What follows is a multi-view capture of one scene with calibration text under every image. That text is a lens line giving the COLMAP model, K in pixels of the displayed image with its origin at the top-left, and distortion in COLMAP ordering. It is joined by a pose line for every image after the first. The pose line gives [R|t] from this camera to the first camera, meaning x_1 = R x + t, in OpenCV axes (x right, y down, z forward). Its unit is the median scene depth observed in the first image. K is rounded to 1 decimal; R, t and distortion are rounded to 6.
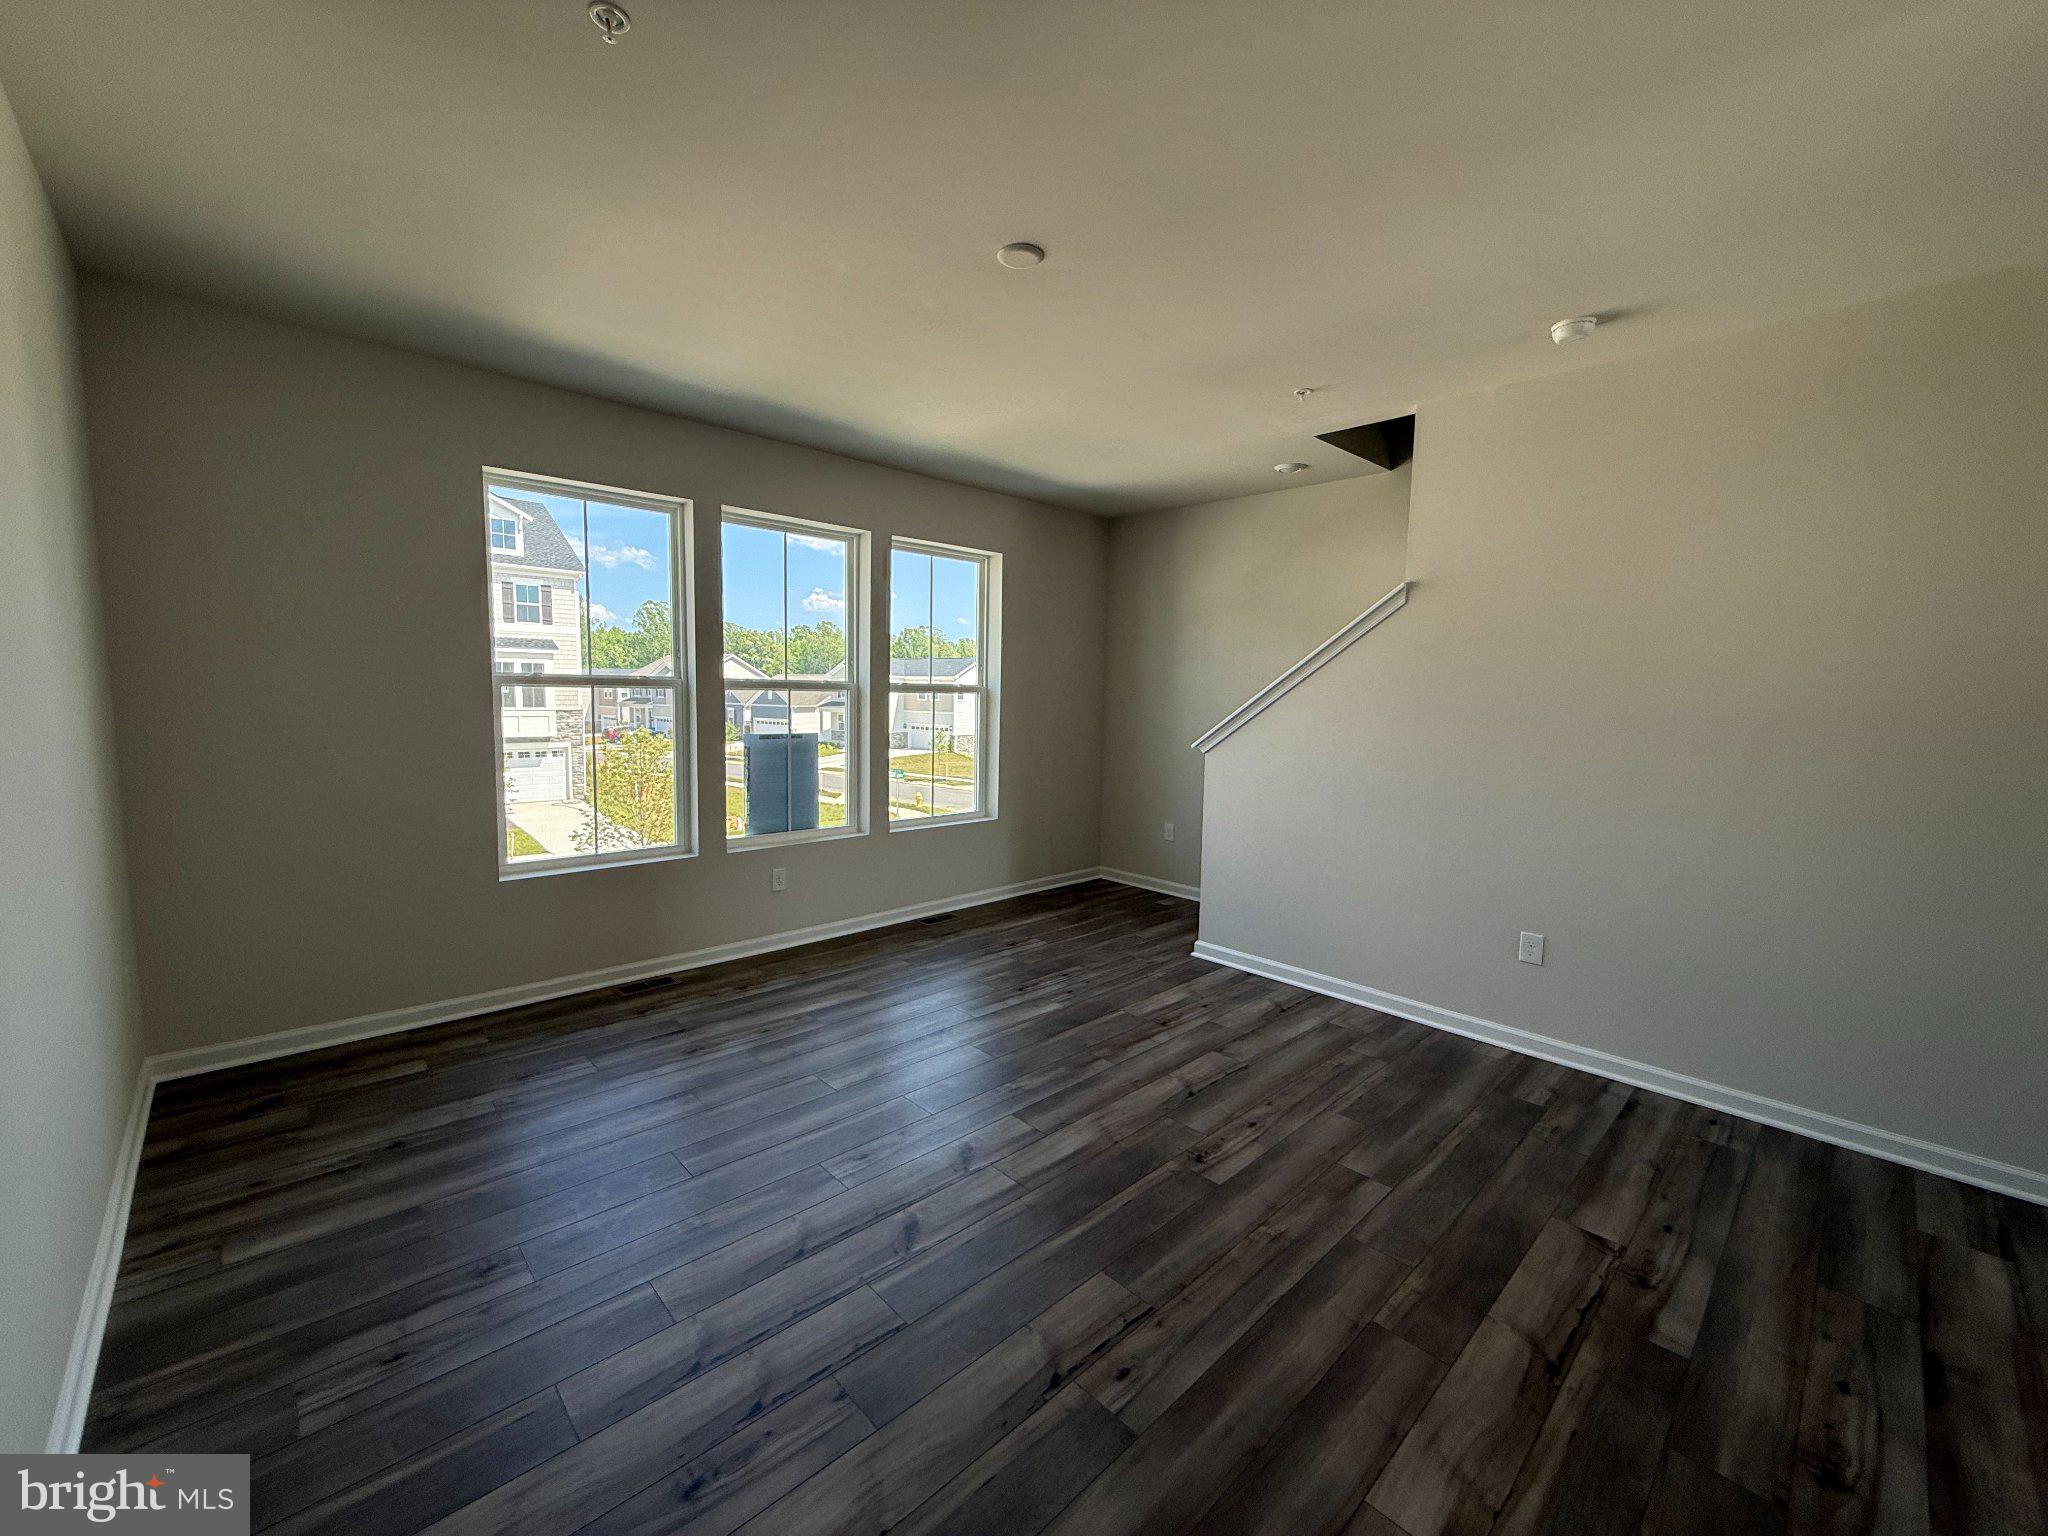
lens RADIAL K [[817.6, 0, 1020.4], [0, 817.6, 777.4], [0, 0, 1]] dist [-0.001283, 0.000171]
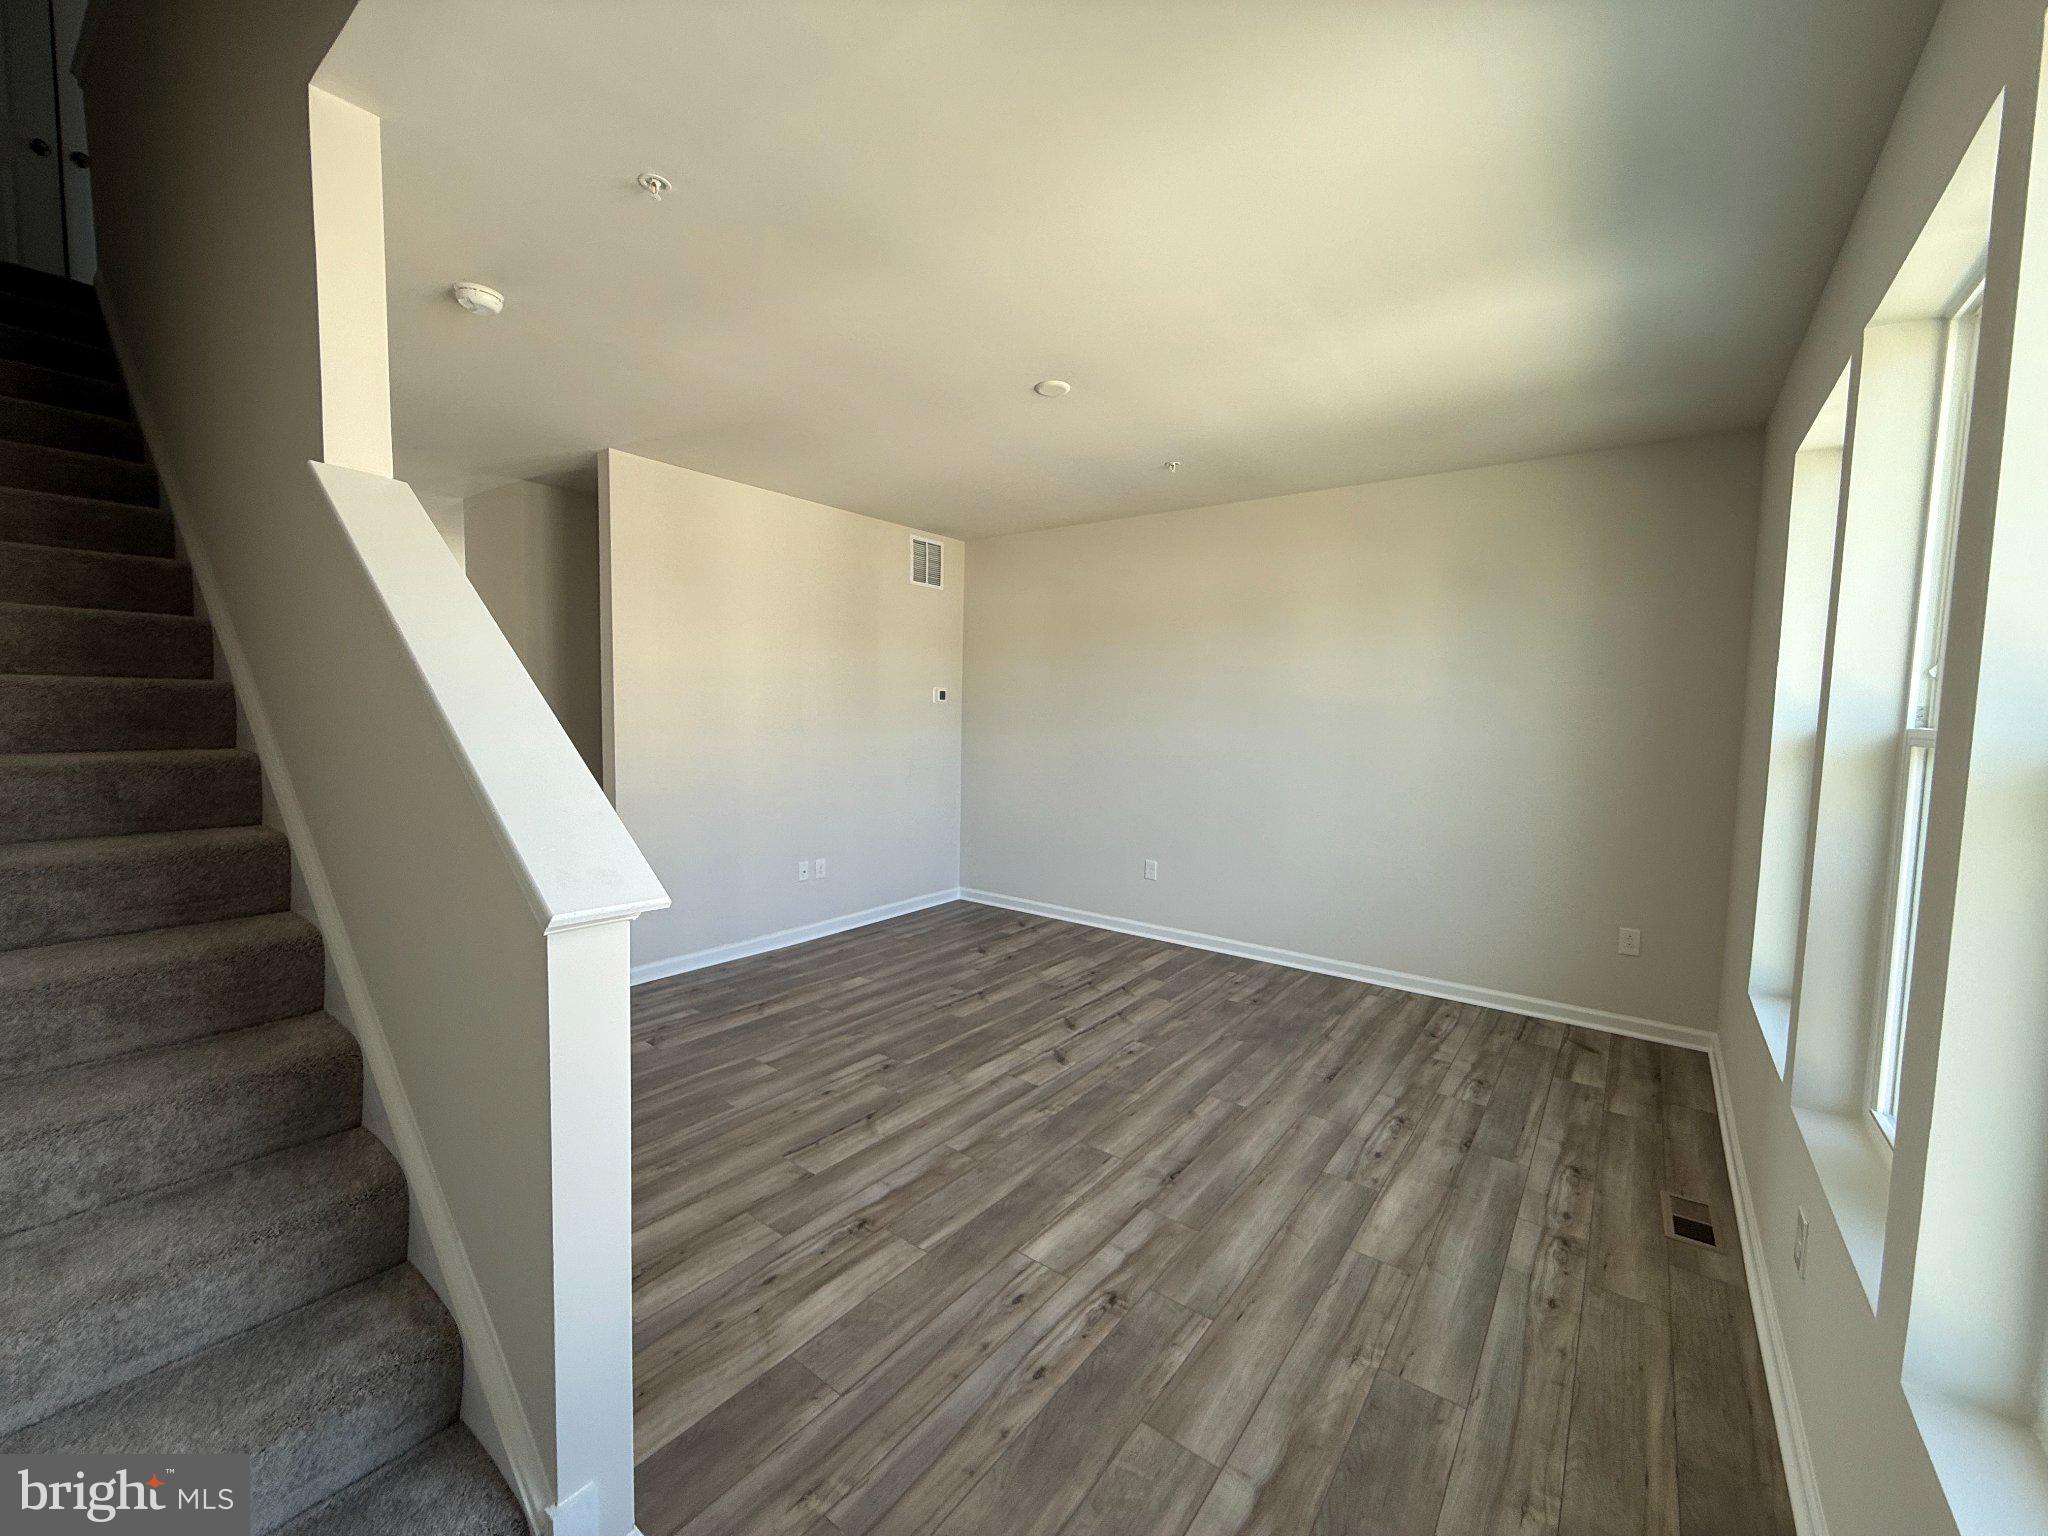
lens RADIAL K [[817.6, 0, 1021.4], [0, 817.6, 769.0], [0, 0, 1]] dist [-0.001283, 0.000171]
pose [[-0.985507, -0.028135, -0.167283, 0.201670], [-0.057505, 0.983169, 0.173415, -0.204985], [0.159589, 0.180521, -0.970538, 1.876836]]
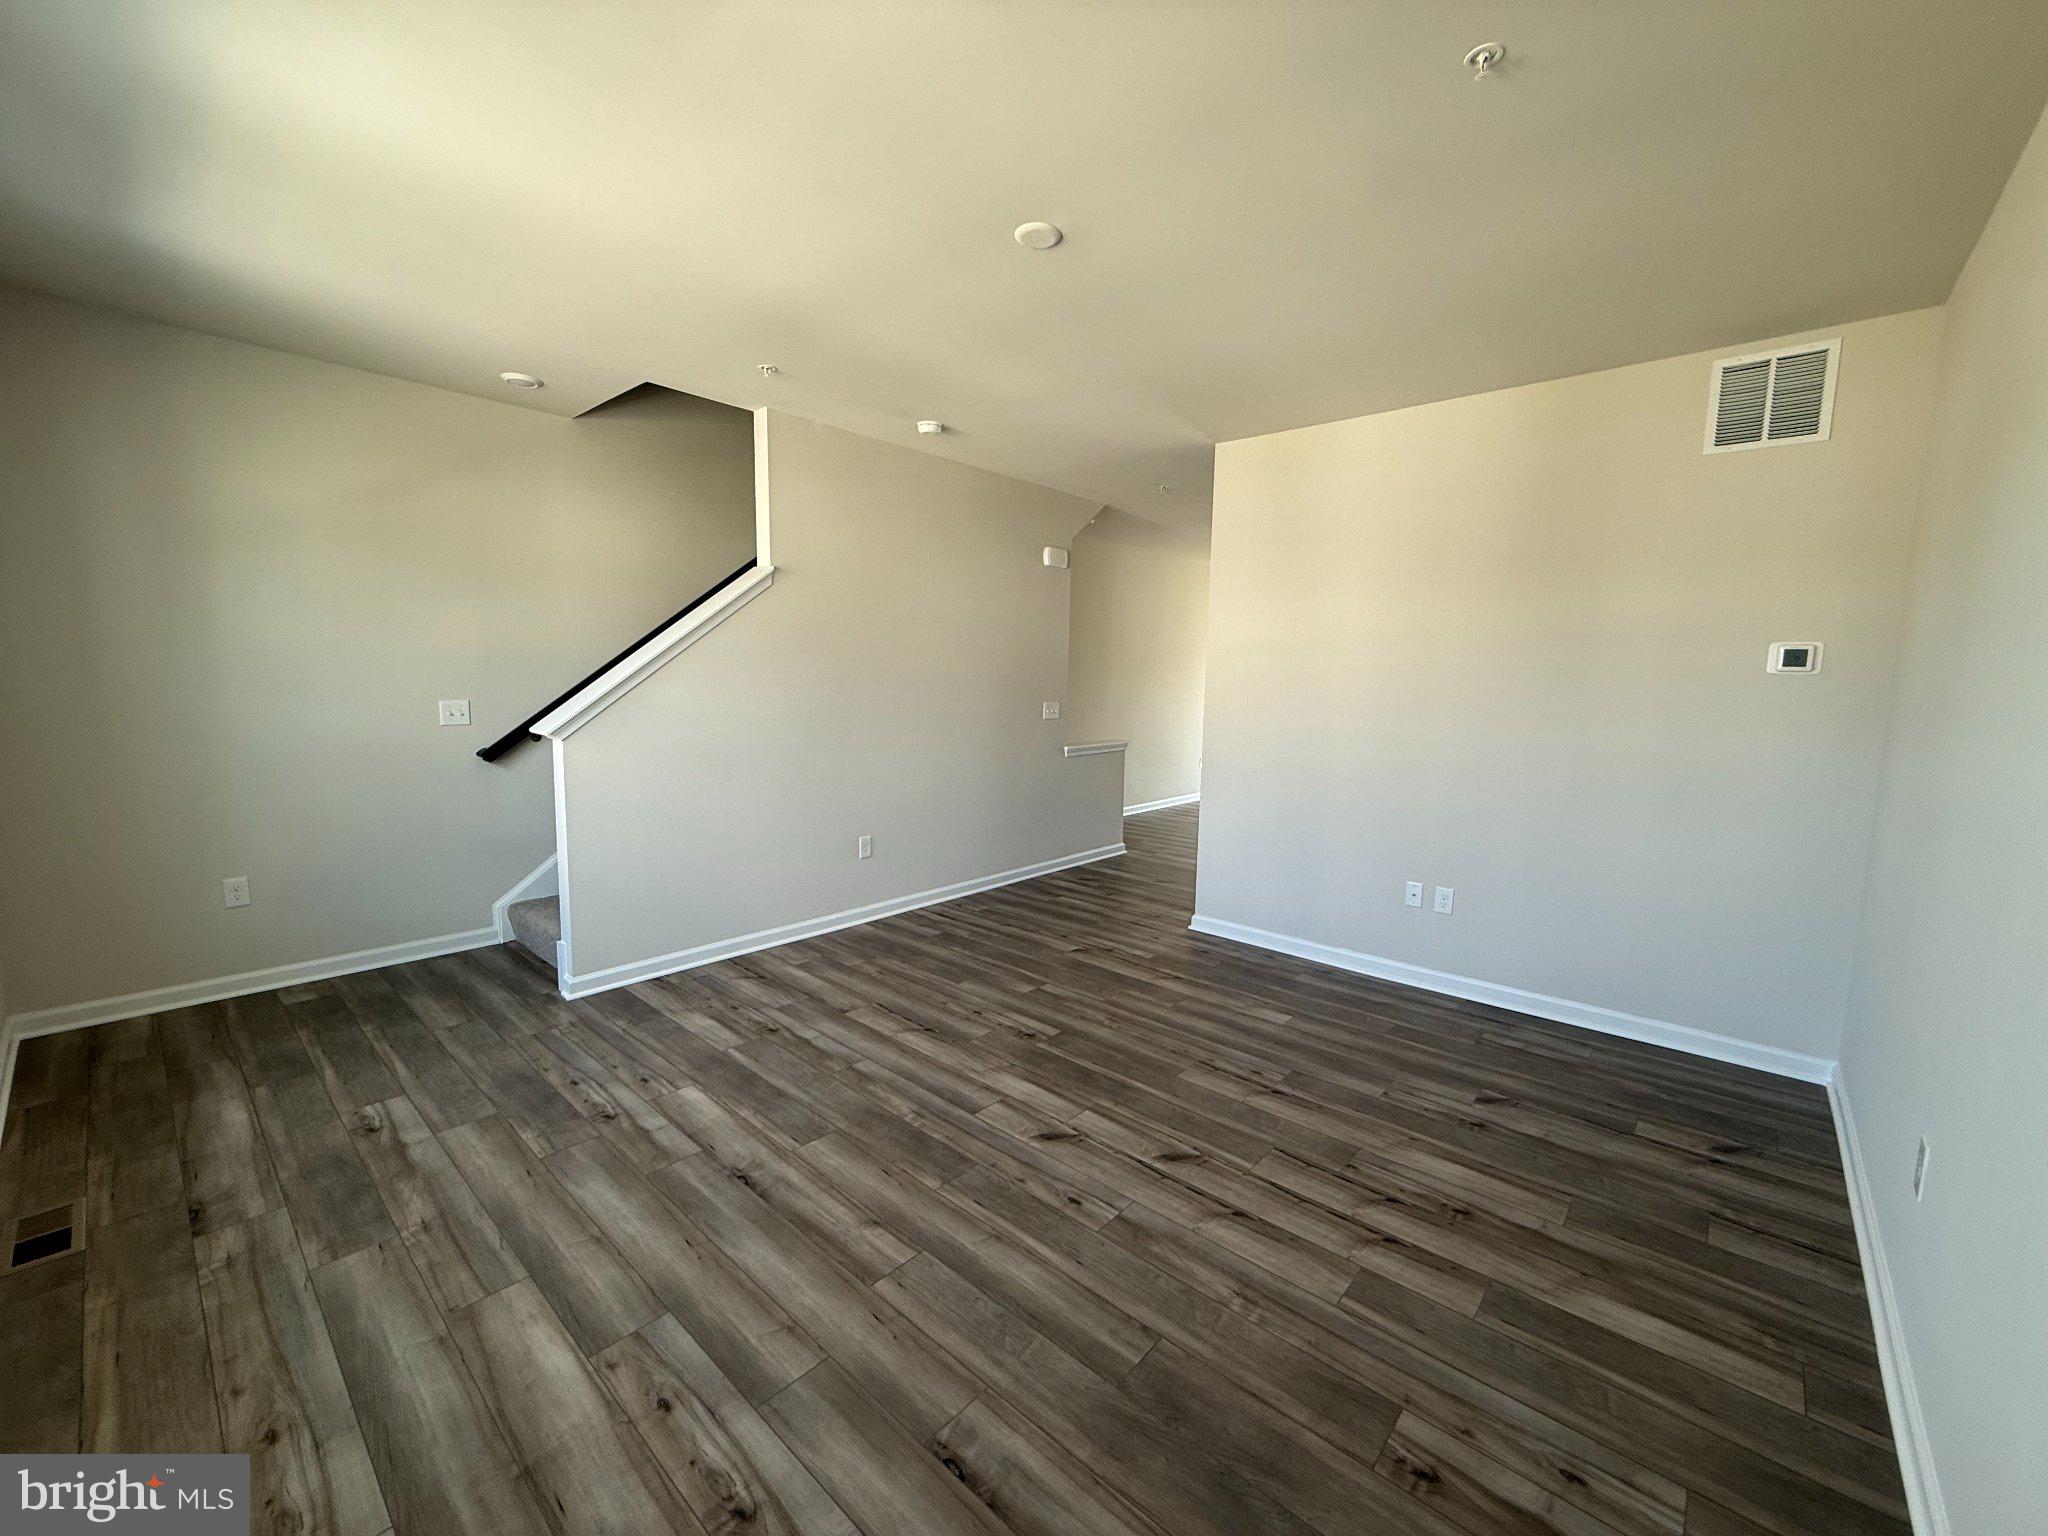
lens RADIAL K [[817.6, 0, 1019.3], [0, 817.6, 771.7], [0, 0, 1]] dist [-0.001283, 0.000171]
pose [[-0.083880, -0.140354, 0.986542, -0.841526], [0.082784, 0.985627, 0.147263, -0.114222], [-0.993031, 0.094022, -0.071056, 0.903924]]
